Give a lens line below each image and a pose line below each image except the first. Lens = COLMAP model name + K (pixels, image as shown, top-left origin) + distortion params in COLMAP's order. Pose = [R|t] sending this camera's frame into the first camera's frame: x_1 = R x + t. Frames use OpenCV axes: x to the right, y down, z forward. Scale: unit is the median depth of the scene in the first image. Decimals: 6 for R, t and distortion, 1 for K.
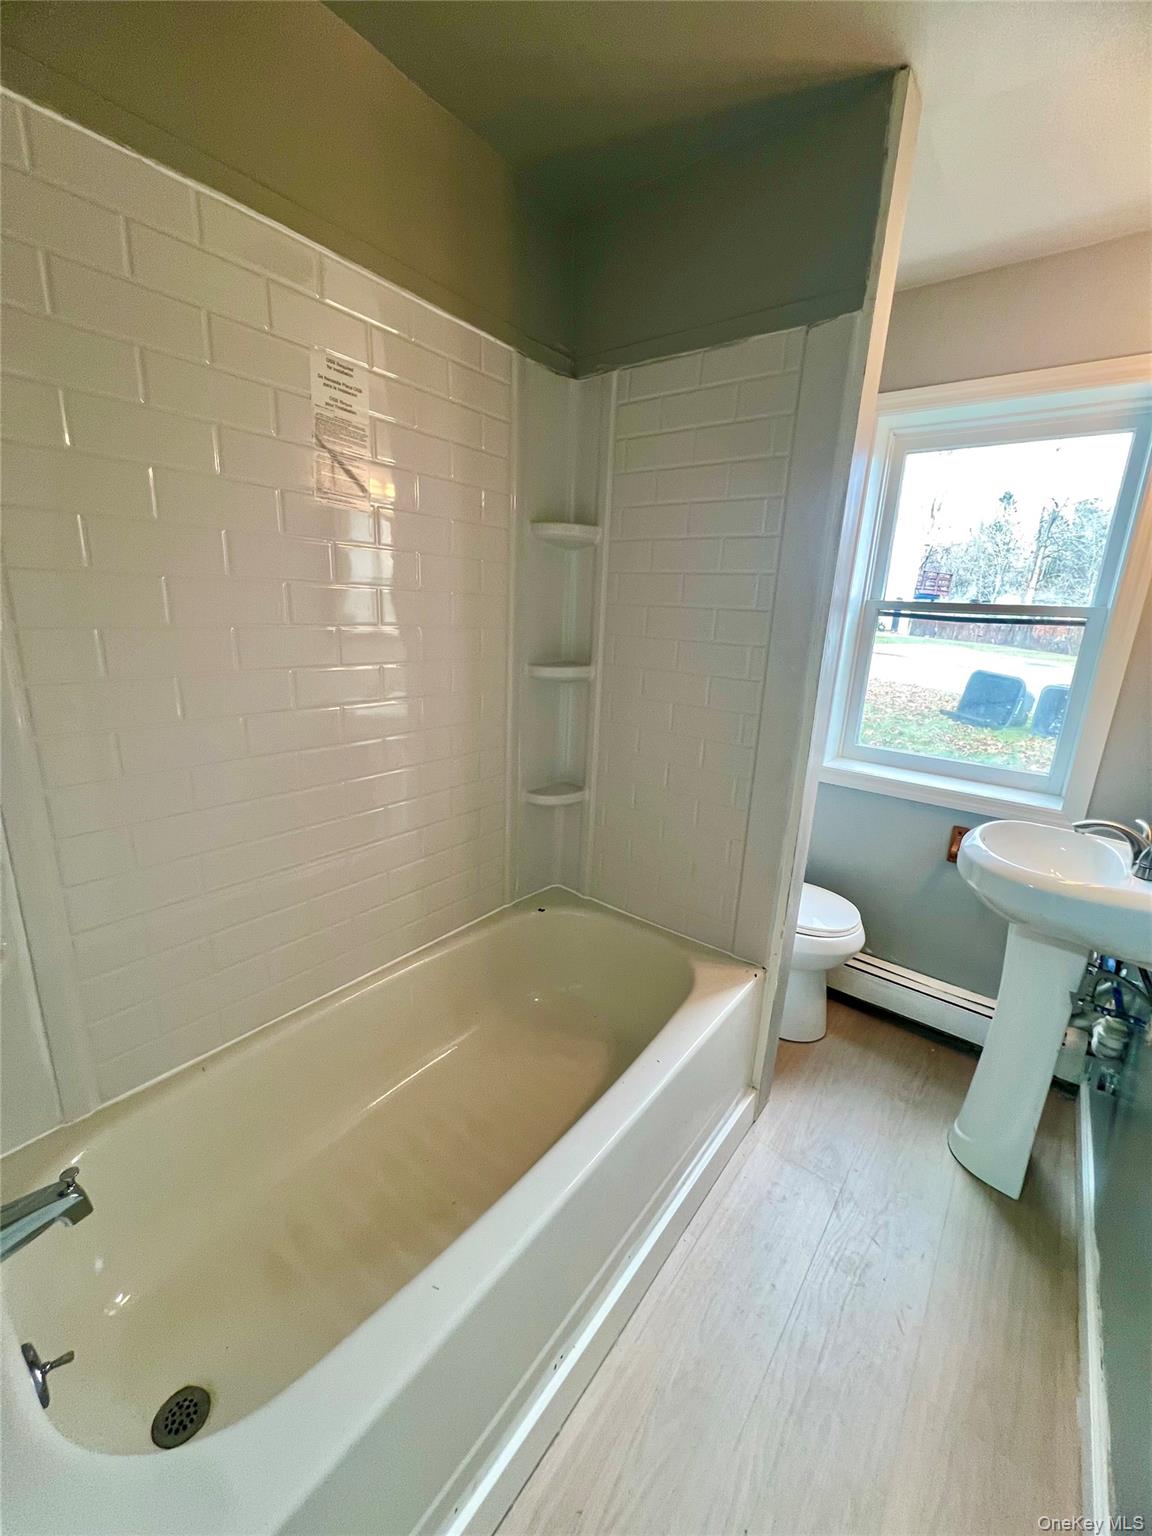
lens RADIAL K [[615.5, 0, 572.8], [0, 615.5, 768.3], [0, 0, 1]] dist [0.001127, -0.001201]
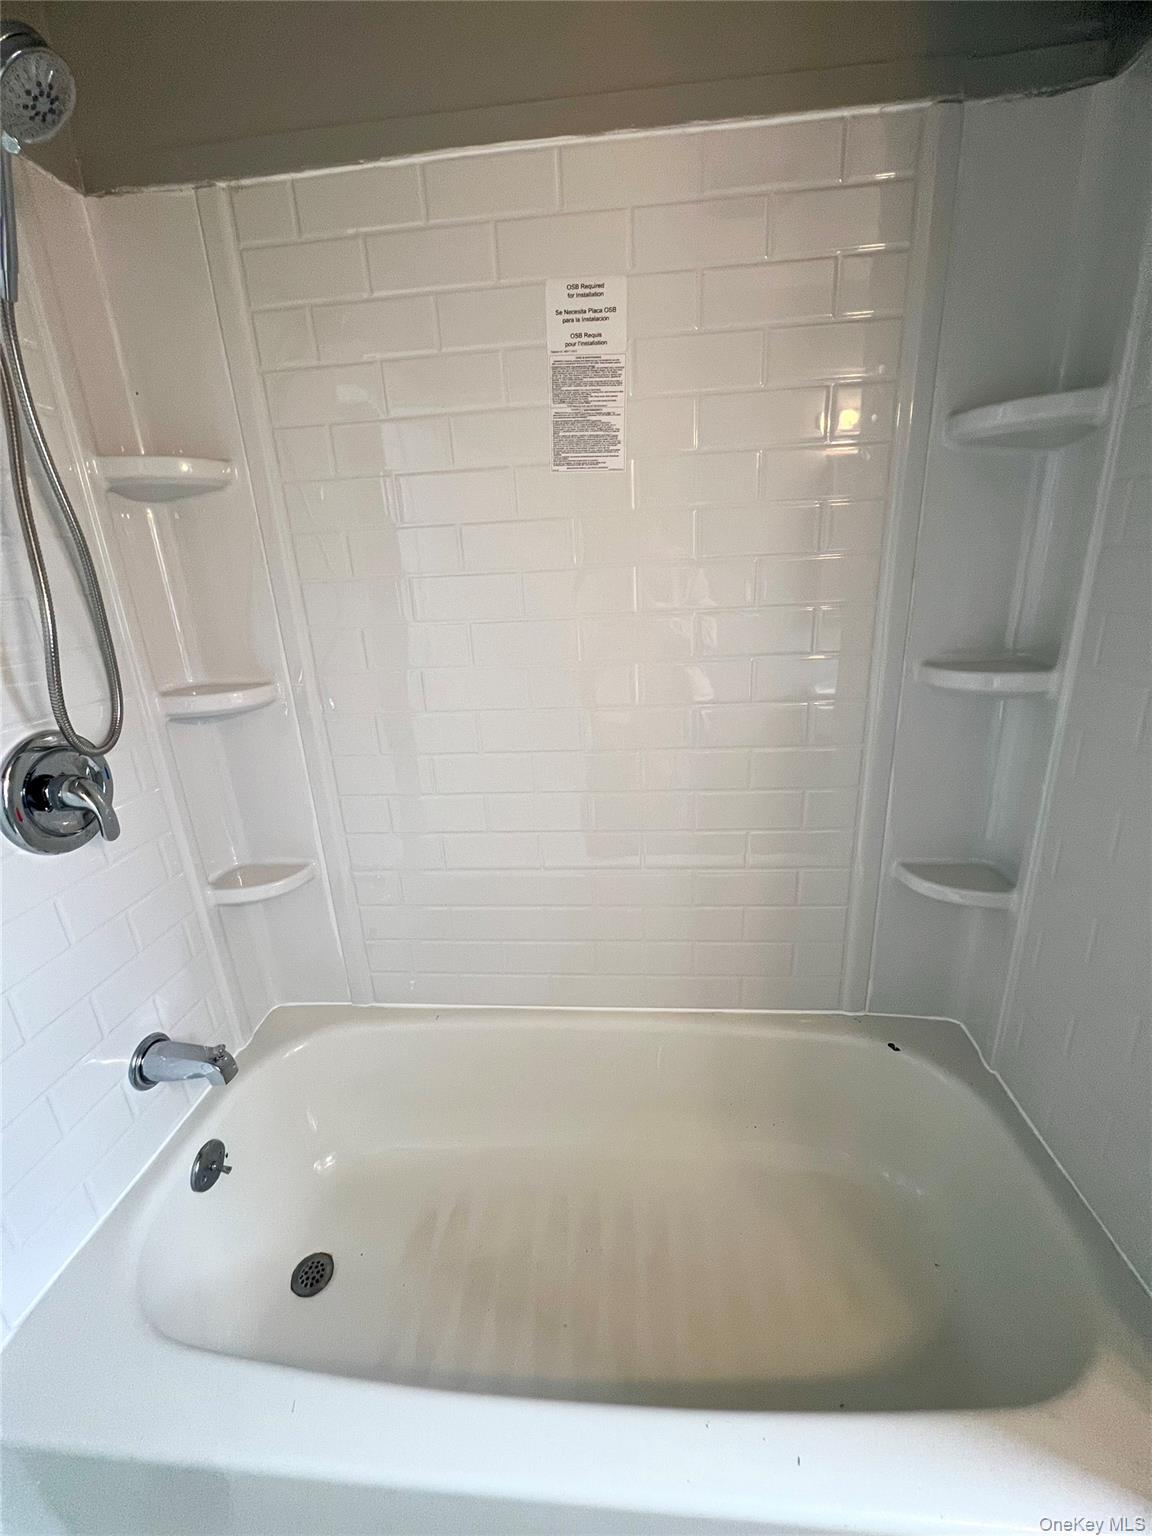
lens RADIAL K [[615.5, 0, 576.1], [0, 615.5, 765.3], [0, 0, 1]] dist [0.001127, -0.001201]
pose [[0.543048, 0.188864, -0.818187, 0.272055], [-0.142044, 0.980997, 0.132168, -0.108268], [0.827600, 0.044445, 0.559555, 0.408417]]
